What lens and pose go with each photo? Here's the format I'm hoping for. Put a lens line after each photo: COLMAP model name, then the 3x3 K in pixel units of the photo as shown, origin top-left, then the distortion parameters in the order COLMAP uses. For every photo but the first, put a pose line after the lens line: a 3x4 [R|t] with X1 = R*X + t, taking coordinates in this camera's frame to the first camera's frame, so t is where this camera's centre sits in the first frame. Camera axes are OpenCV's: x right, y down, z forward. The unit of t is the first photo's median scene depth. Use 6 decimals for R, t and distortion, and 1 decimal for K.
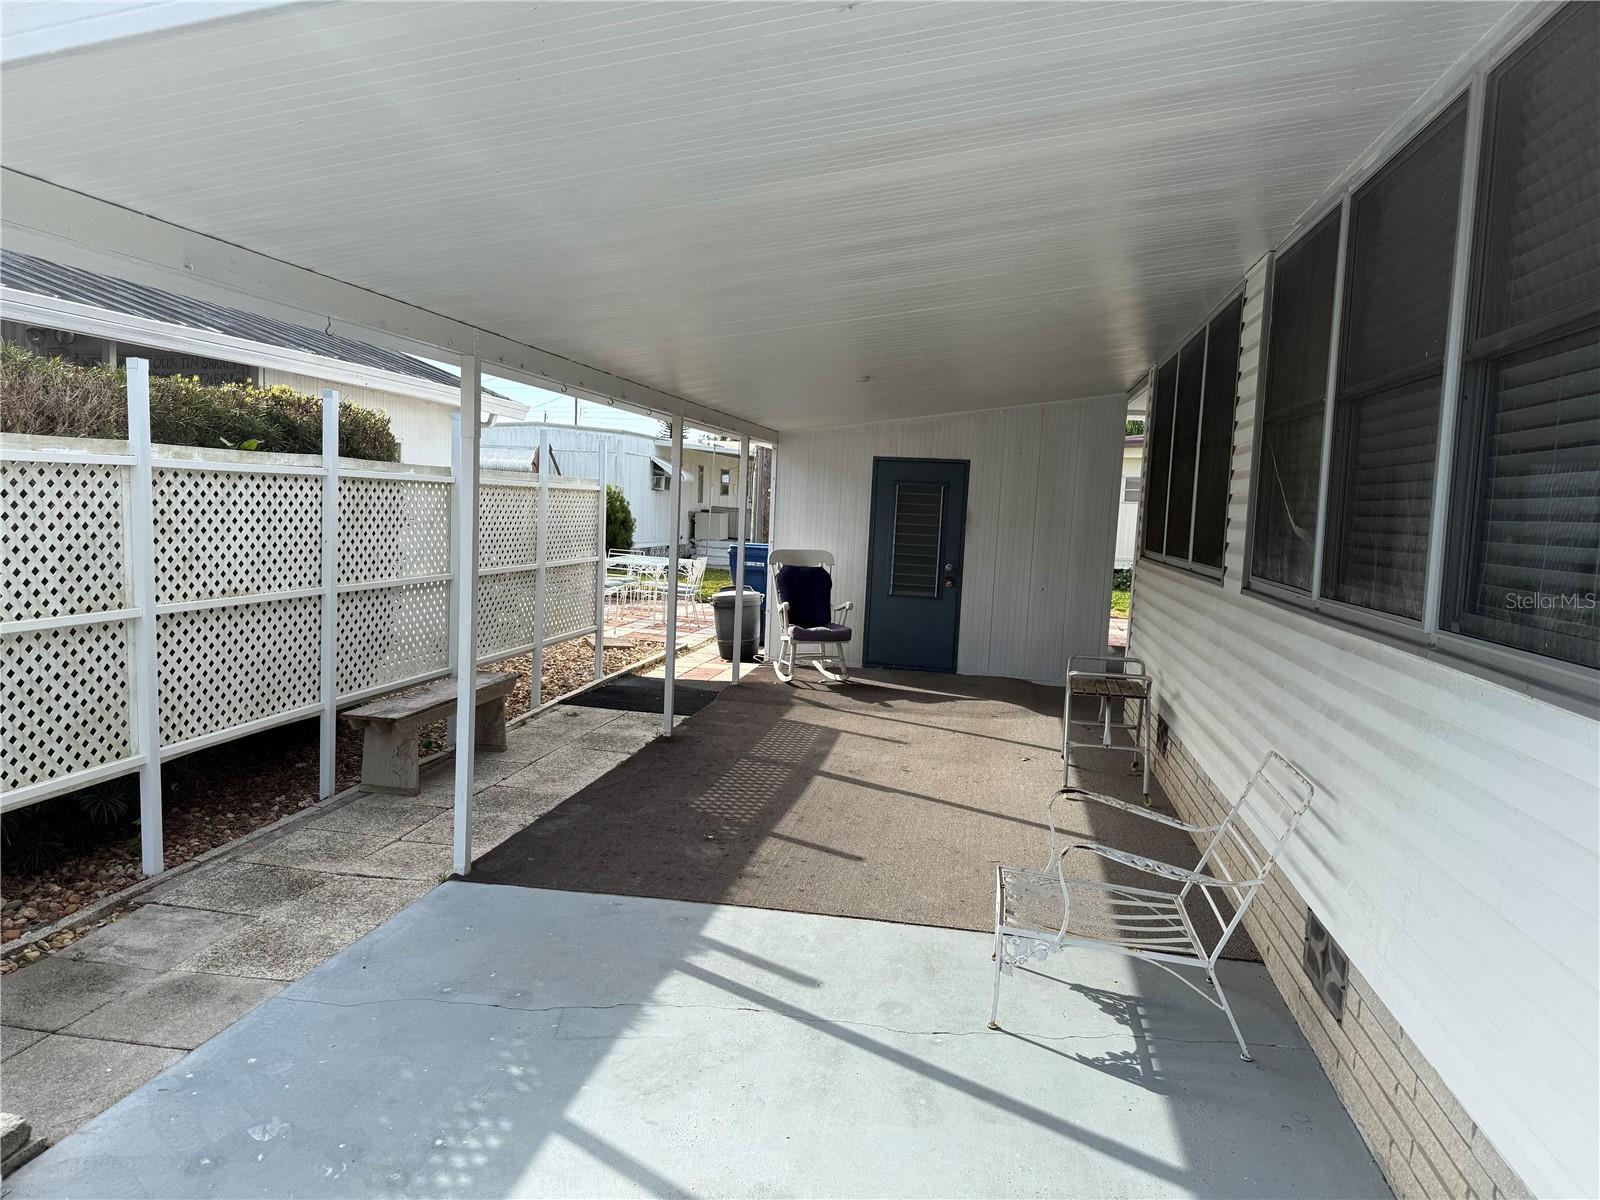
lens RADIAL K [[1118.4, 0, 799.2], [0, 1118.4, 602.2], [0, 0, 1]] dist [-0.000769, -0.000173]
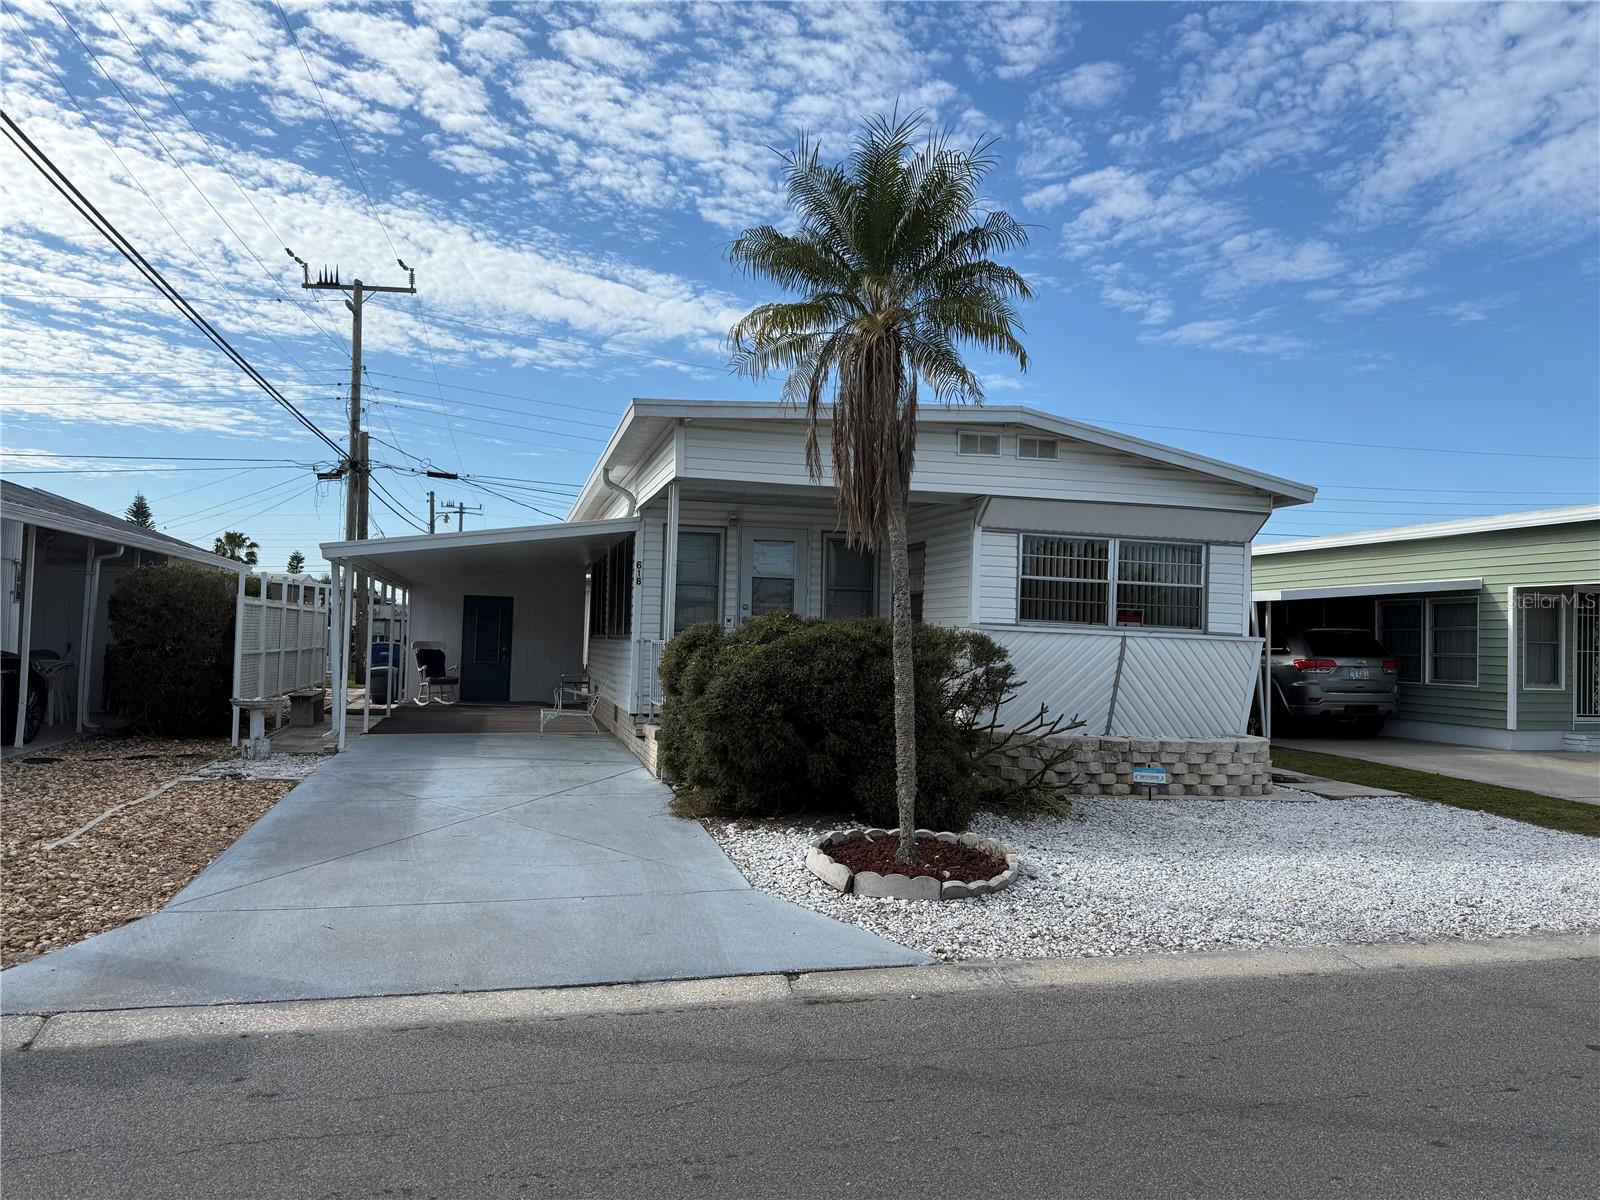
lens RADIAL K [[1118.4, 0, 798.6], [0, 1118.4, 598.6], [0, 0, 1]] dist [-0.000769, -0.000173]
pose [[0.907065, 0.004798, 0.420964, -0.246669], [0.041046, 0.994163, -0.099774, 0.107938], [-0.418986, 0.107781, 0.901573, -1.118781]]
